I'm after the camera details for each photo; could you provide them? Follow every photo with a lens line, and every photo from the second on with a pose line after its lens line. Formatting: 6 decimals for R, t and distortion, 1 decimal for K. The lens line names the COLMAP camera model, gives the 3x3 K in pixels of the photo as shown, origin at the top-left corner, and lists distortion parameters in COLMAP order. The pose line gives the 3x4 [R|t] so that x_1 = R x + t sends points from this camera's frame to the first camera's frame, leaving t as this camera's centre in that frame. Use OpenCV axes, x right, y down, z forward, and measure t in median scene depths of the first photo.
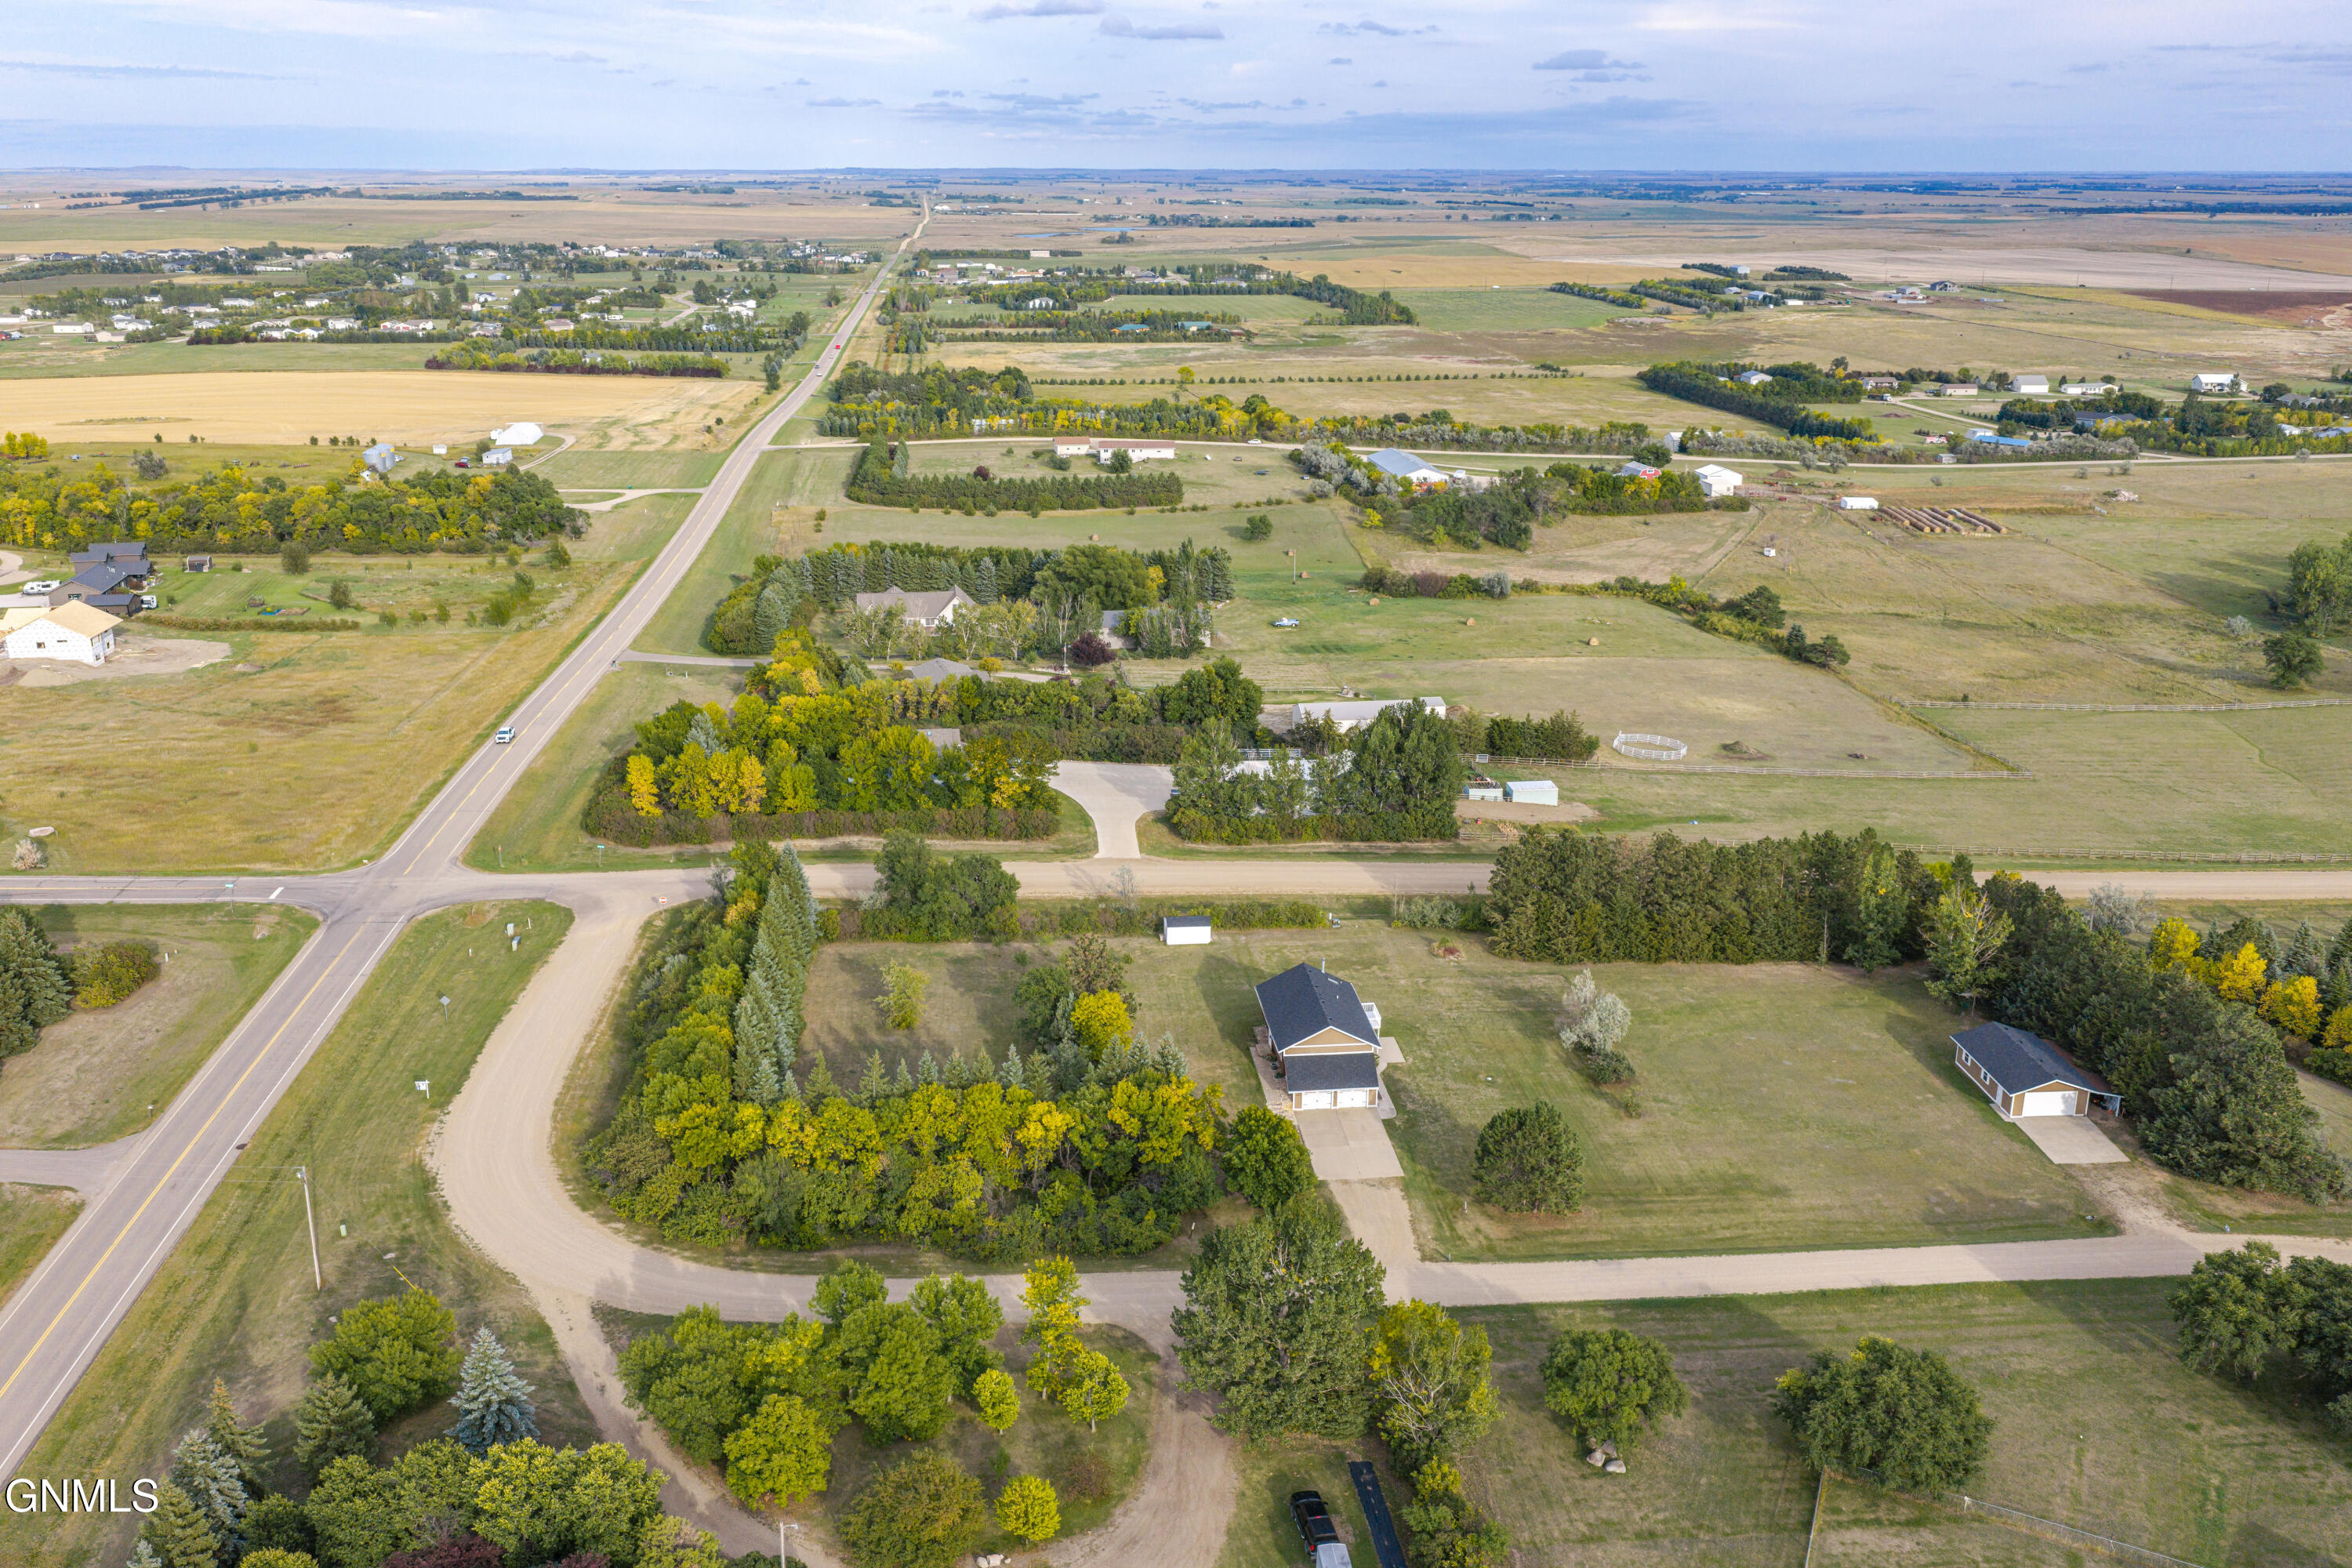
lens RADIAL K [[2040.6, 0, 1167.0], [0, 2040.6, 779.9], [0, 0, 1]] dist [0.007934, -0.011176]
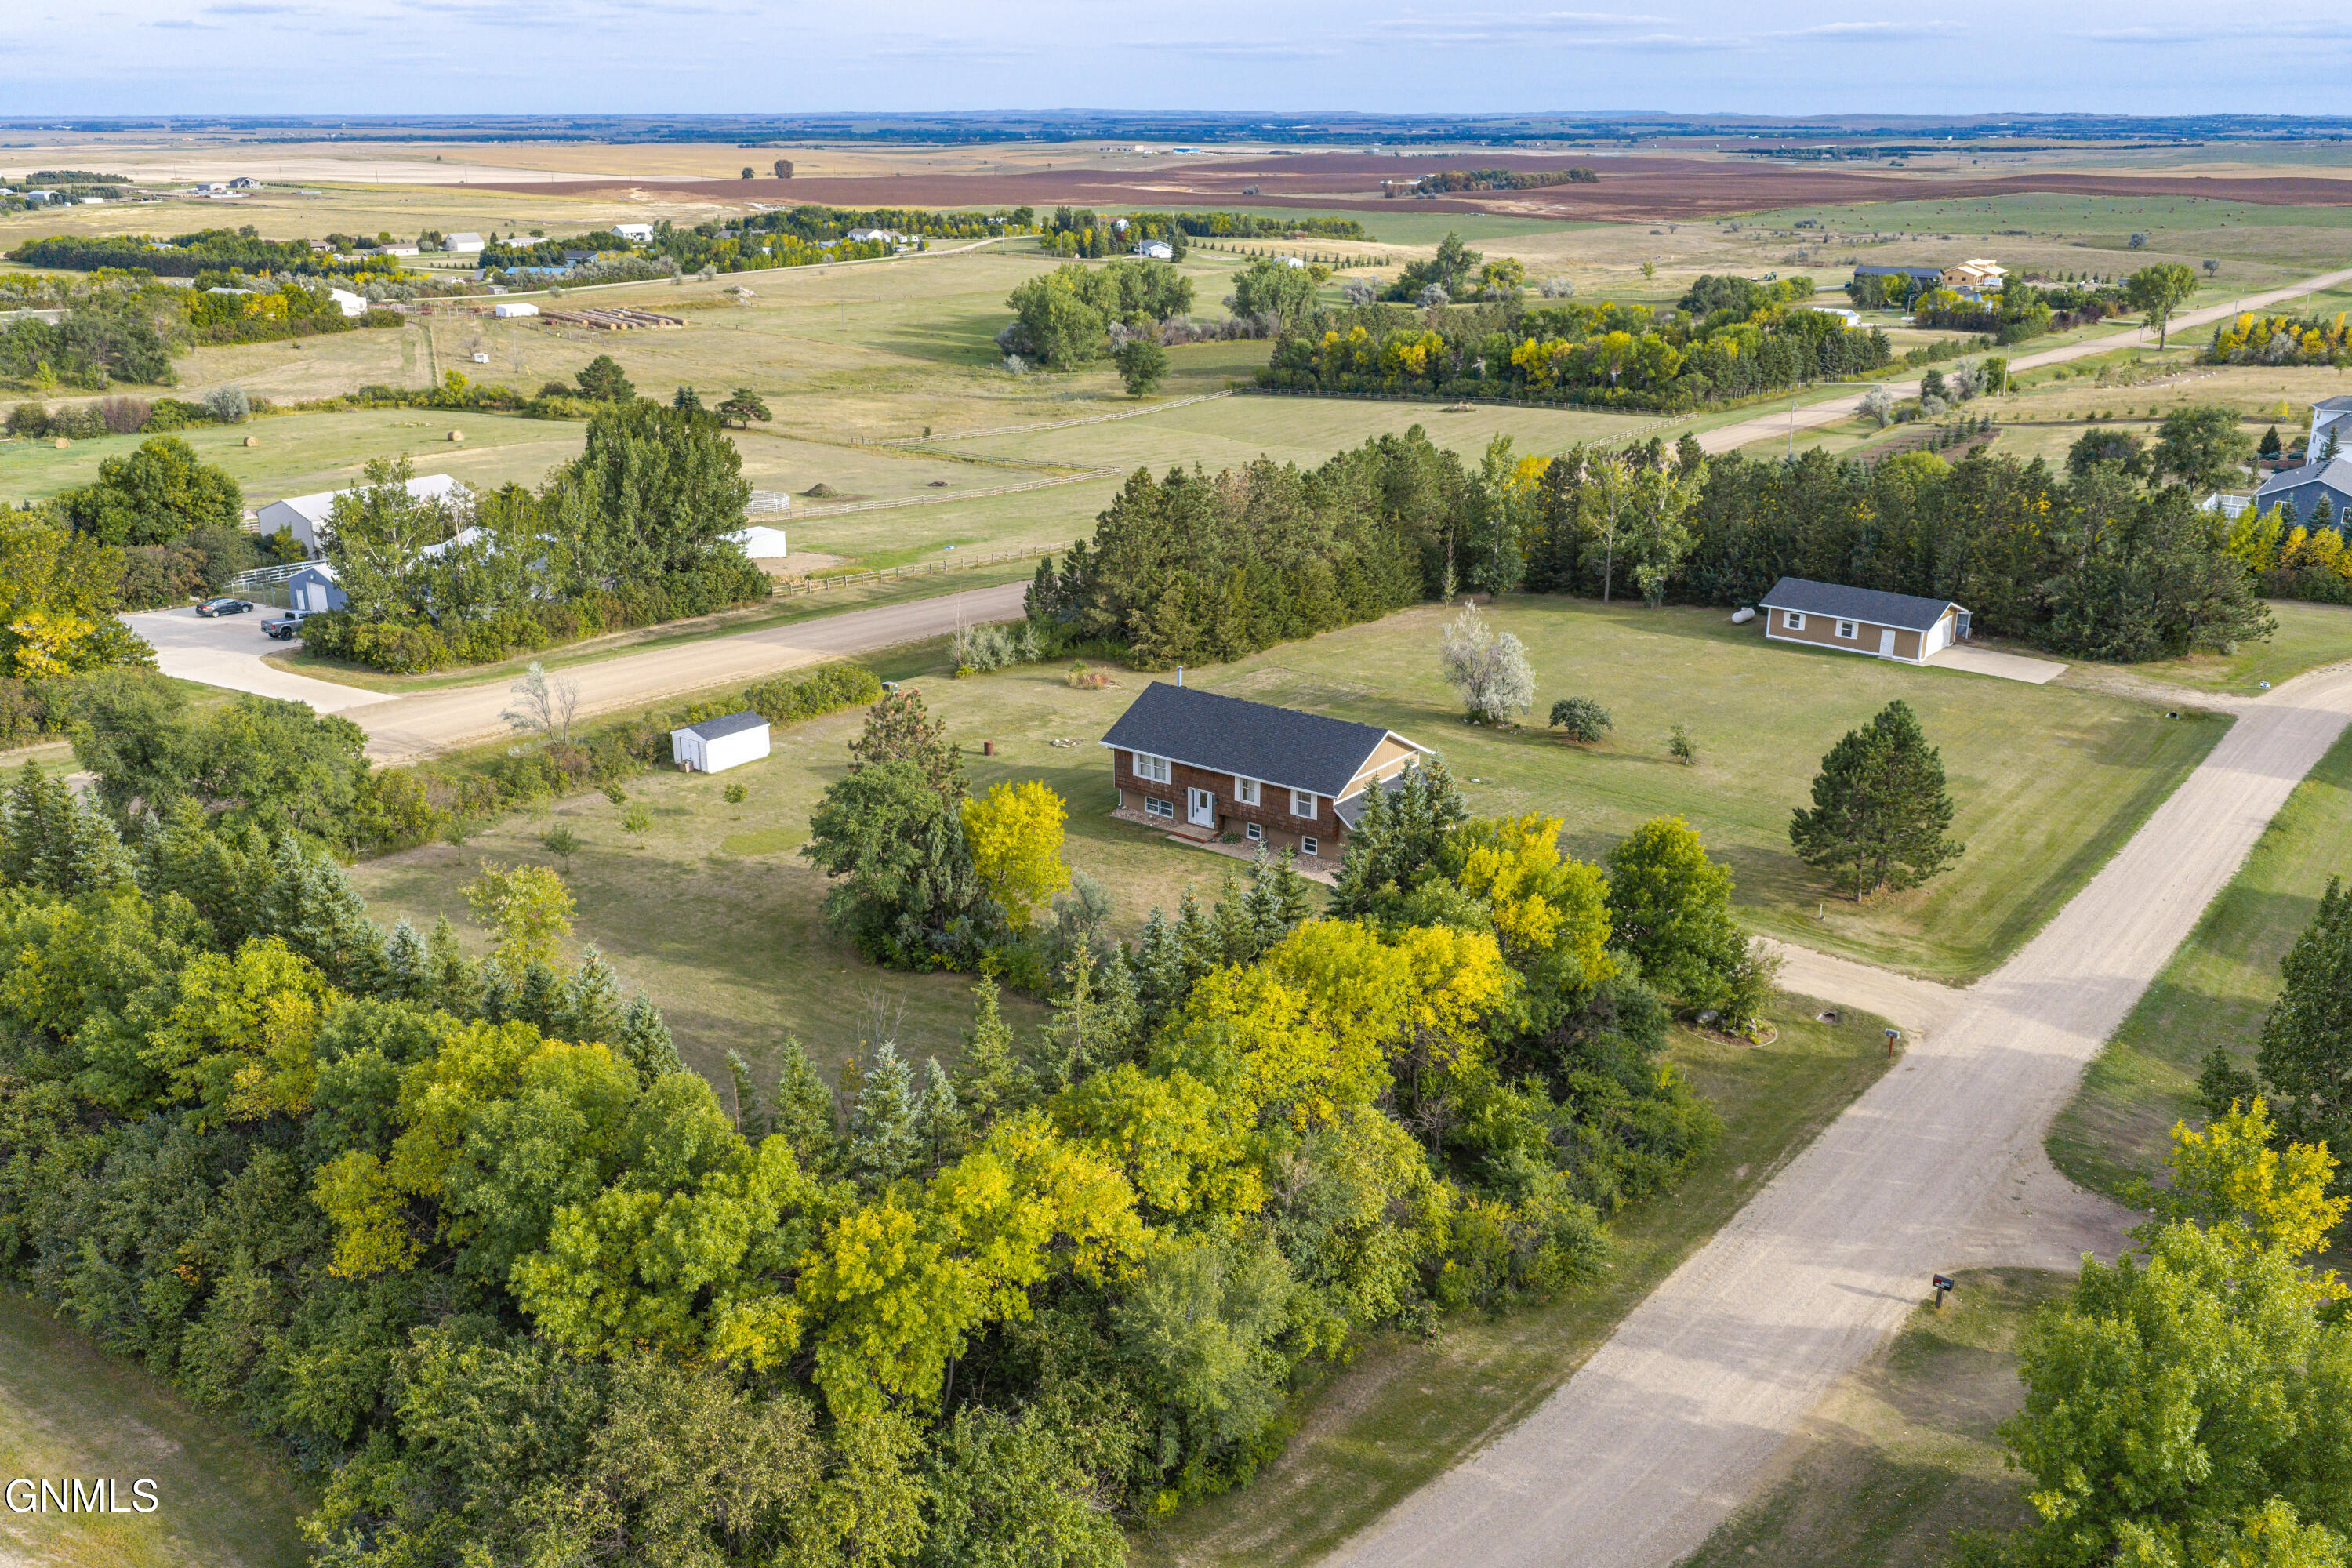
lens RADIAL K [[2040.6, 0, 1167.0], [0, 2040.6, 779.9], [0, 0, 1]] dist [0.007934, -0.011176]
pose [[0.677013, -0.227950, 0.699780, -0.248261], [0.214007, 0.970714, 0.109162, 0.041723], [-0.704169, 0.075854, 0.705969, 0.454955]]
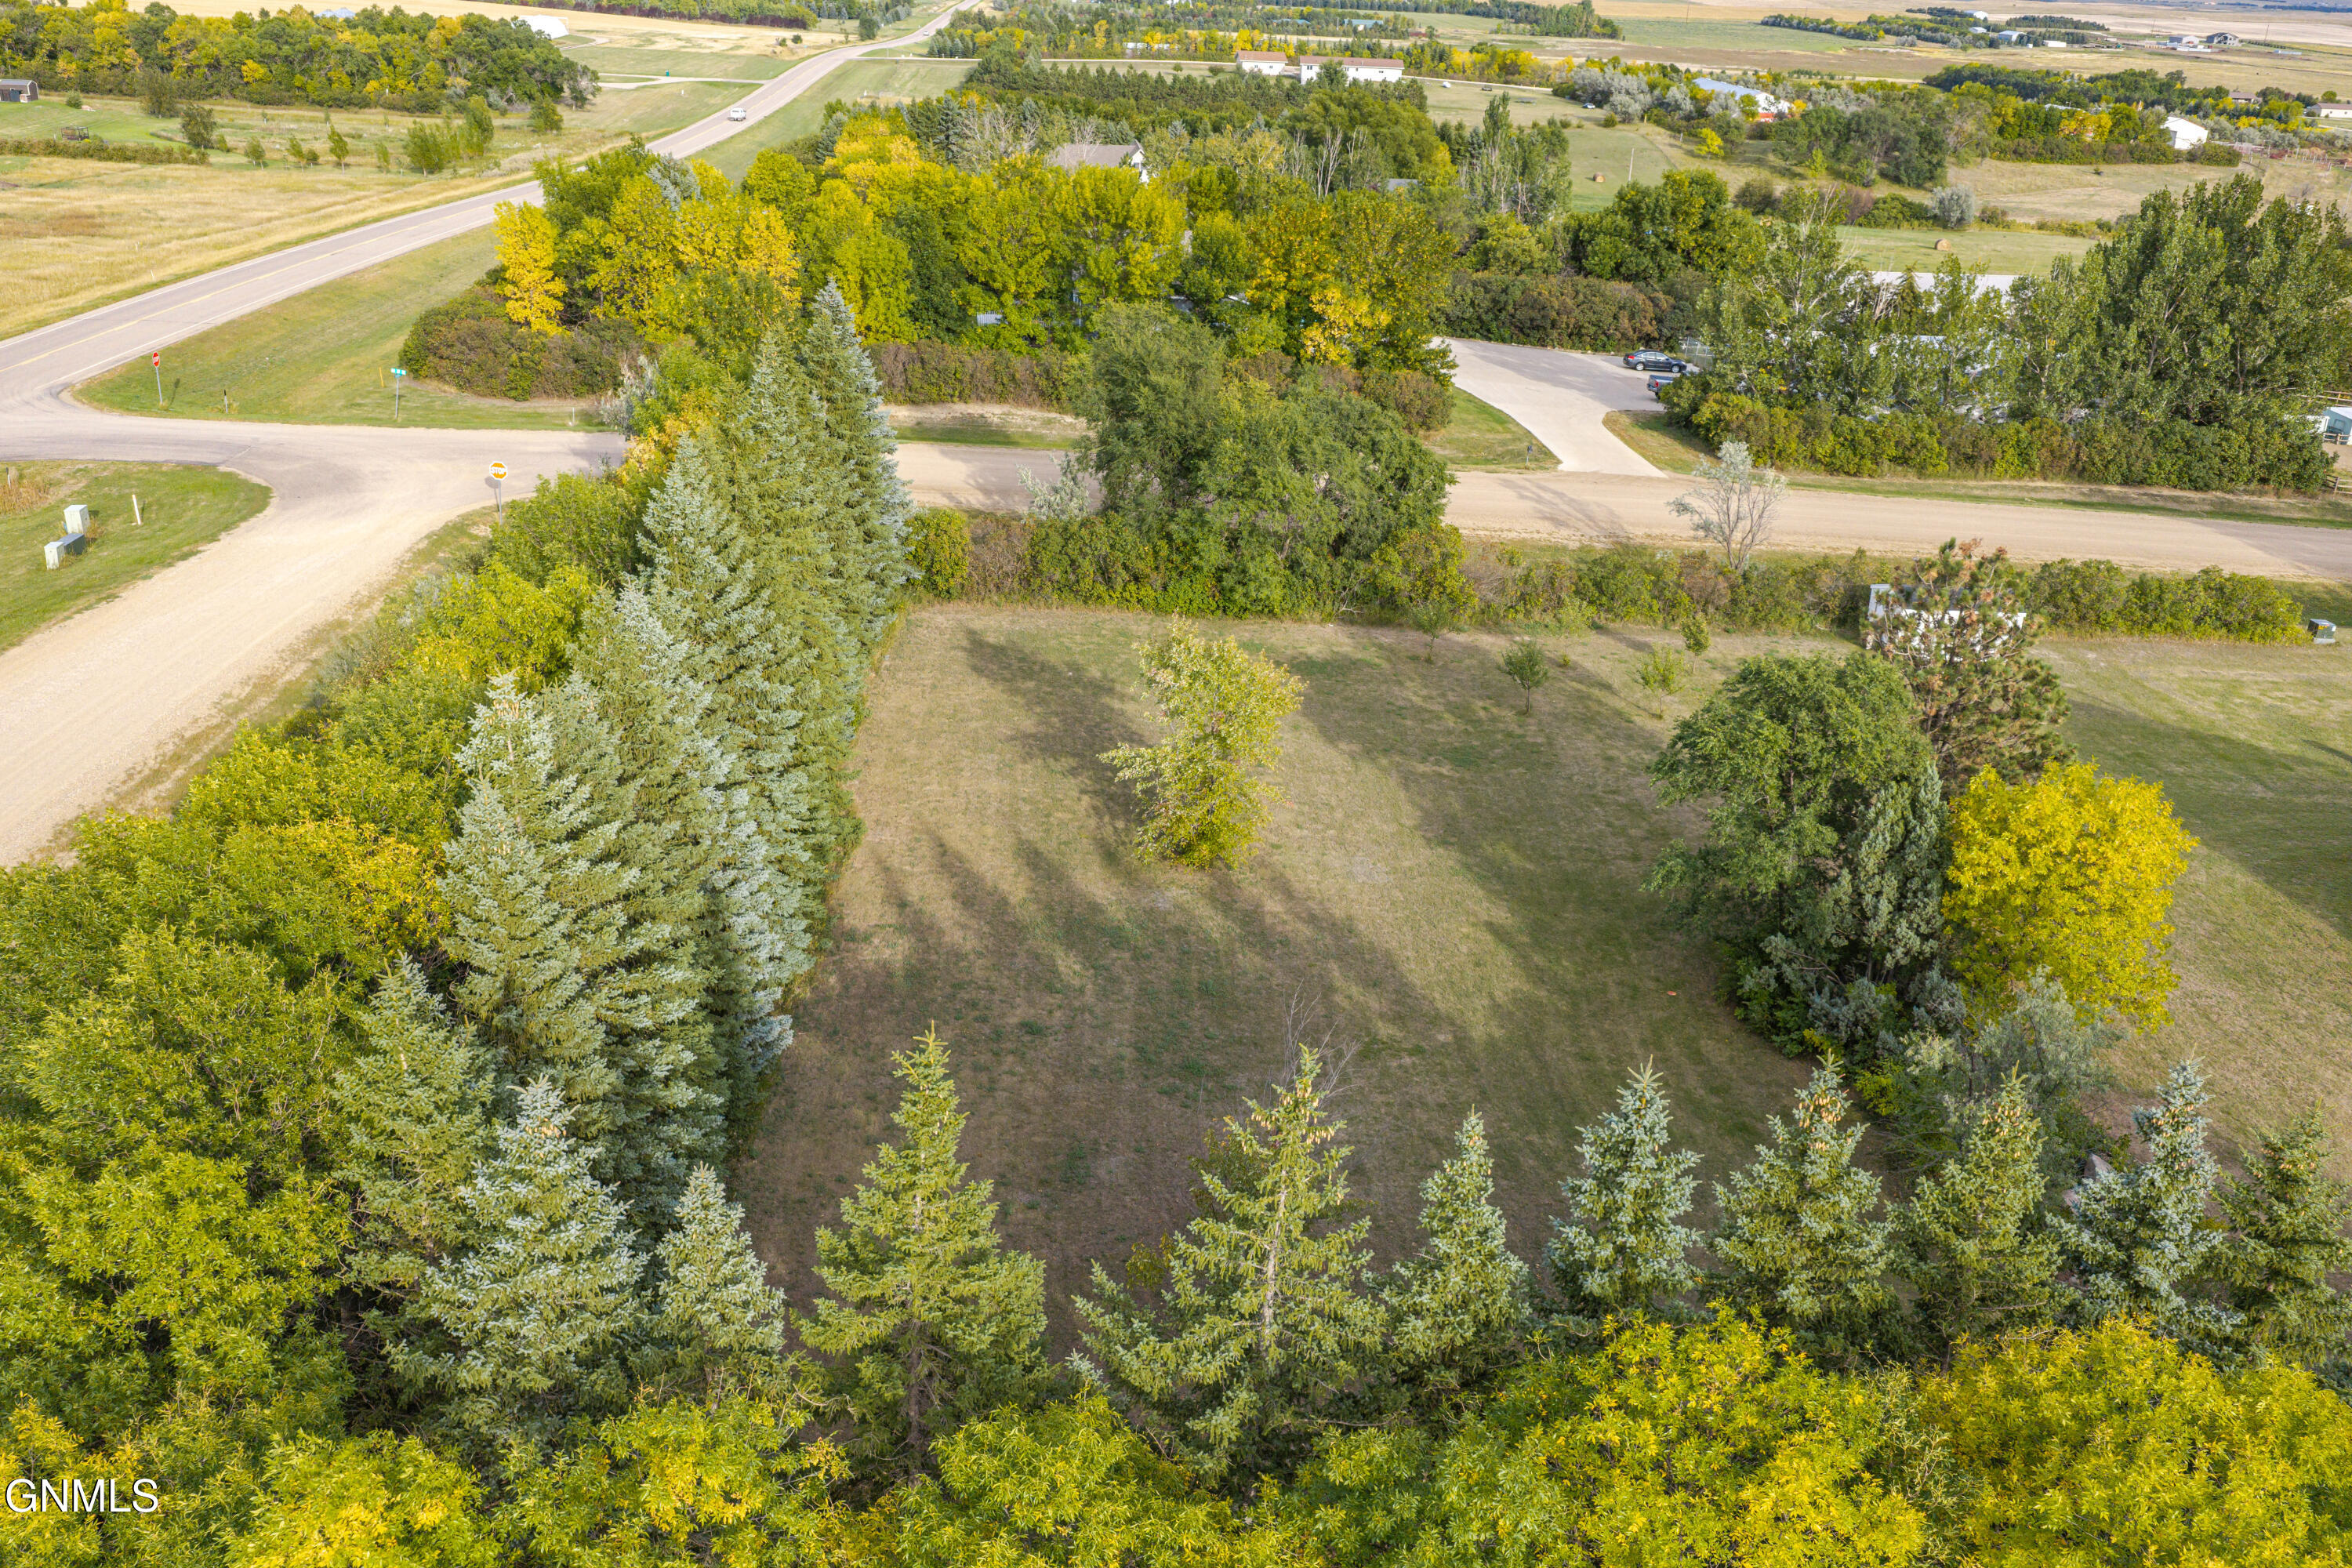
lens RADIAL K [[2040.6, 0, 1167.0], [0, 2040.6, 779.9], [0, 0, 1]] dist [0.007934, -0.011176]
pose [[0.997765, 0.057031, -0.034812, -0.094111], [-0.053499, 0.994029, 0.095098, 0.063016], [0.040027, -0.093023, 0.994859, 0.544103]]
